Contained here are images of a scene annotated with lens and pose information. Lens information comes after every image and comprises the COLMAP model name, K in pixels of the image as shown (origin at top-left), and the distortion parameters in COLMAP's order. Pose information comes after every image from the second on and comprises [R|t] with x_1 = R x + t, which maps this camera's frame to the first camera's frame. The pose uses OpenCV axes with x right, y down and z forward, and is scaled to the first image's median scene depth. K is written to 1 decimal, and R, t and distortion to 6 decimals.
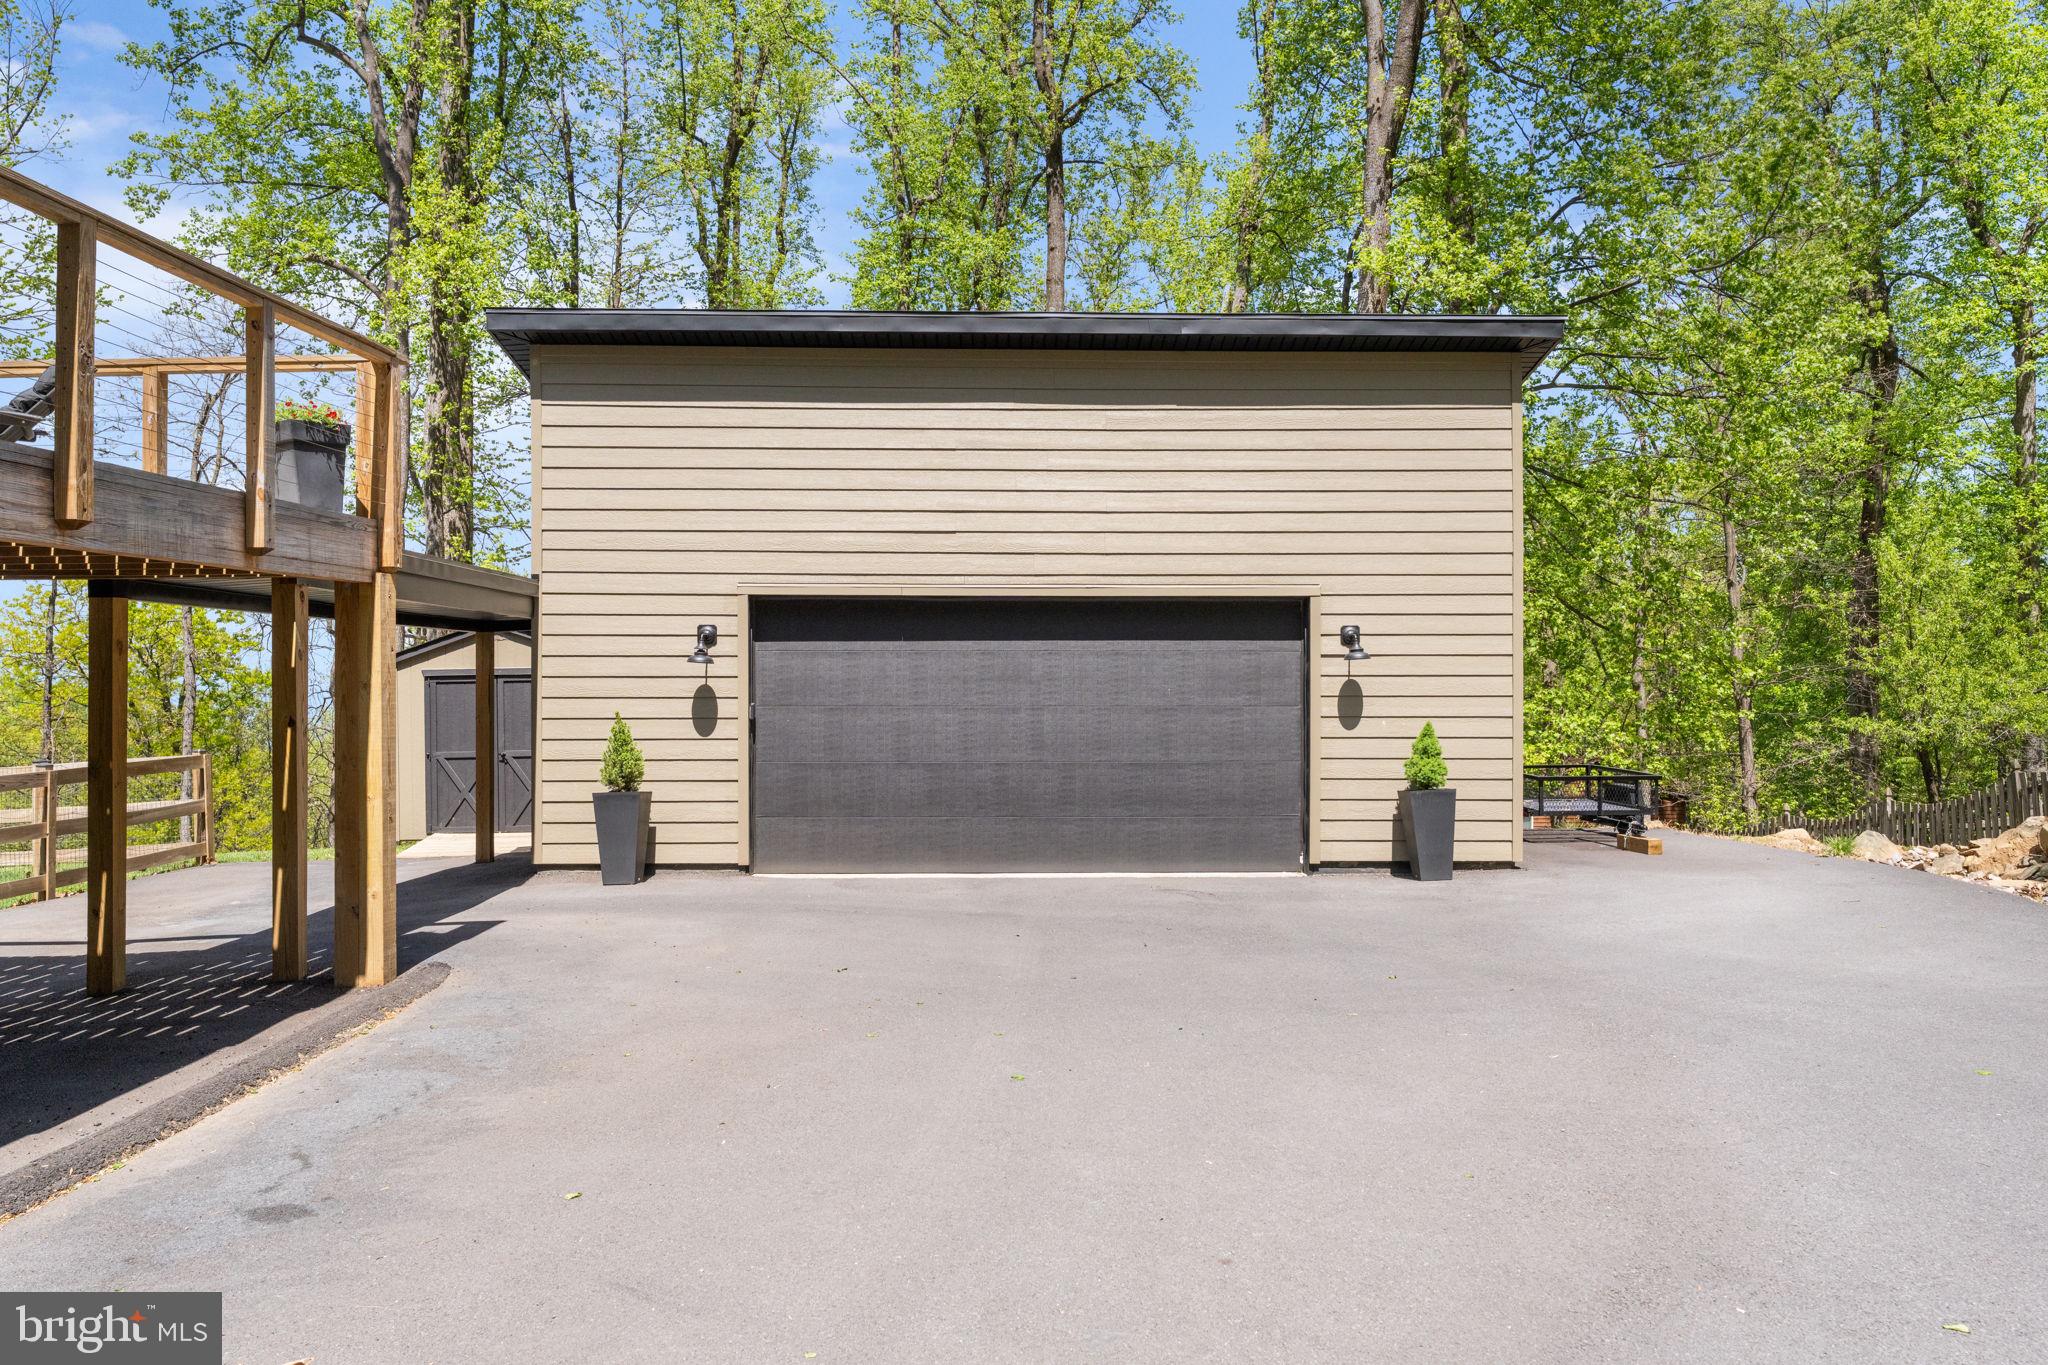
lens RADIAL K [[1368.0, 0, 1024.0], [0, 1368.0, 682.5], [0, 0, 1]] dist [-0.002537, 0.000092]
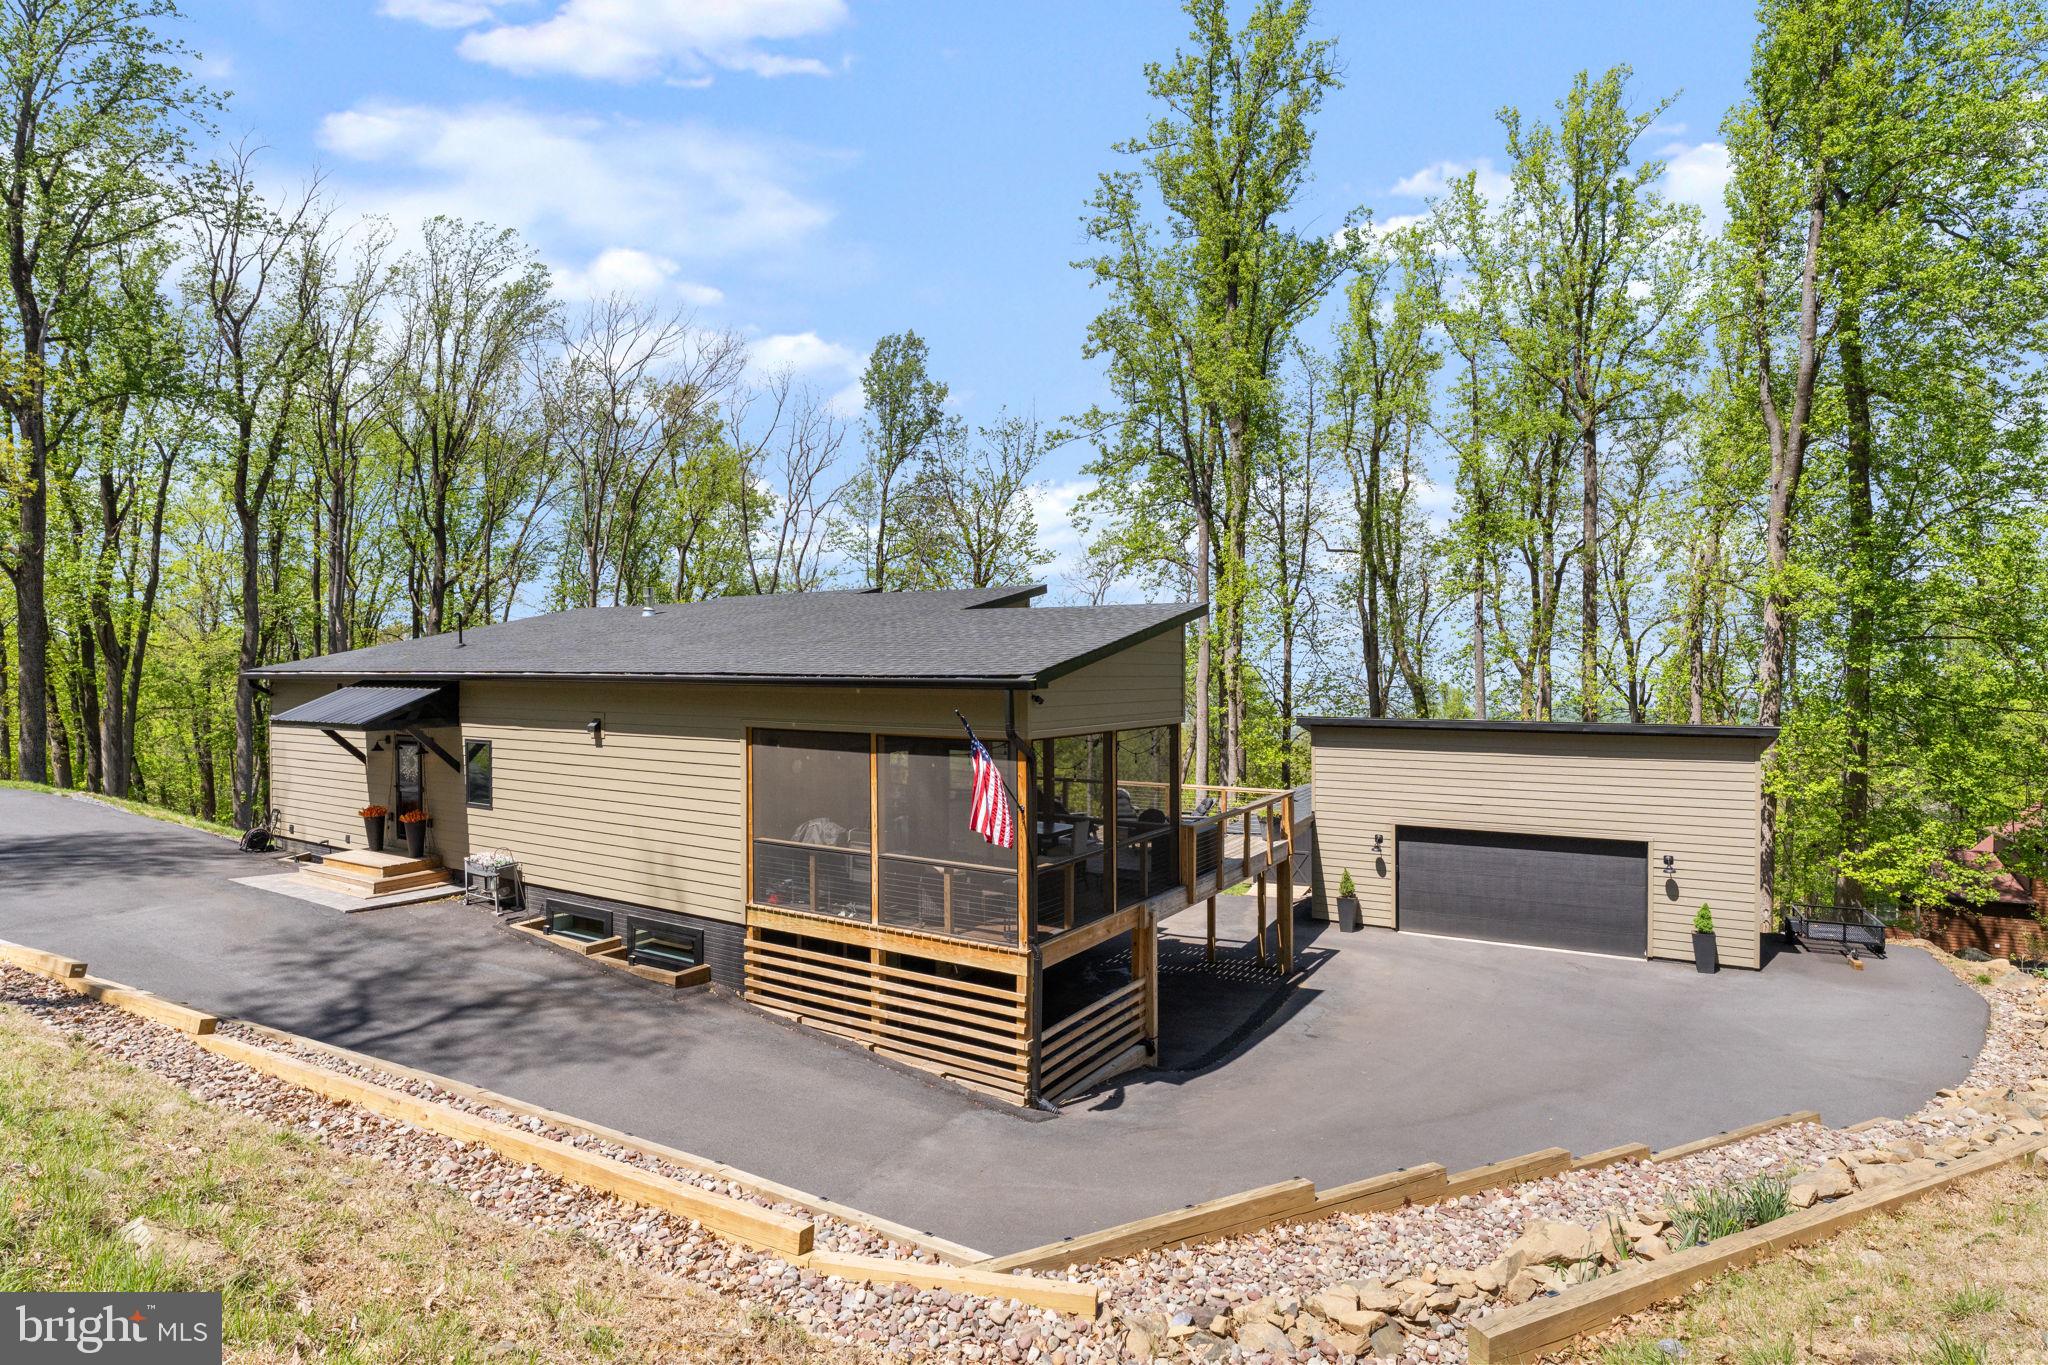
lens RADIAL K [[970.4, 0, 1017.9], [0, 970.4, 685.7], [0, 0, 1]] dist [0.001165, 0.000160]
pose [[0.847950, -0.007720, -0.530020, 0.178336], [0.005907, 0.999969, -0.005115, -0.329158], [0.530044, 0.001207, 0.847970, -0.988882]]
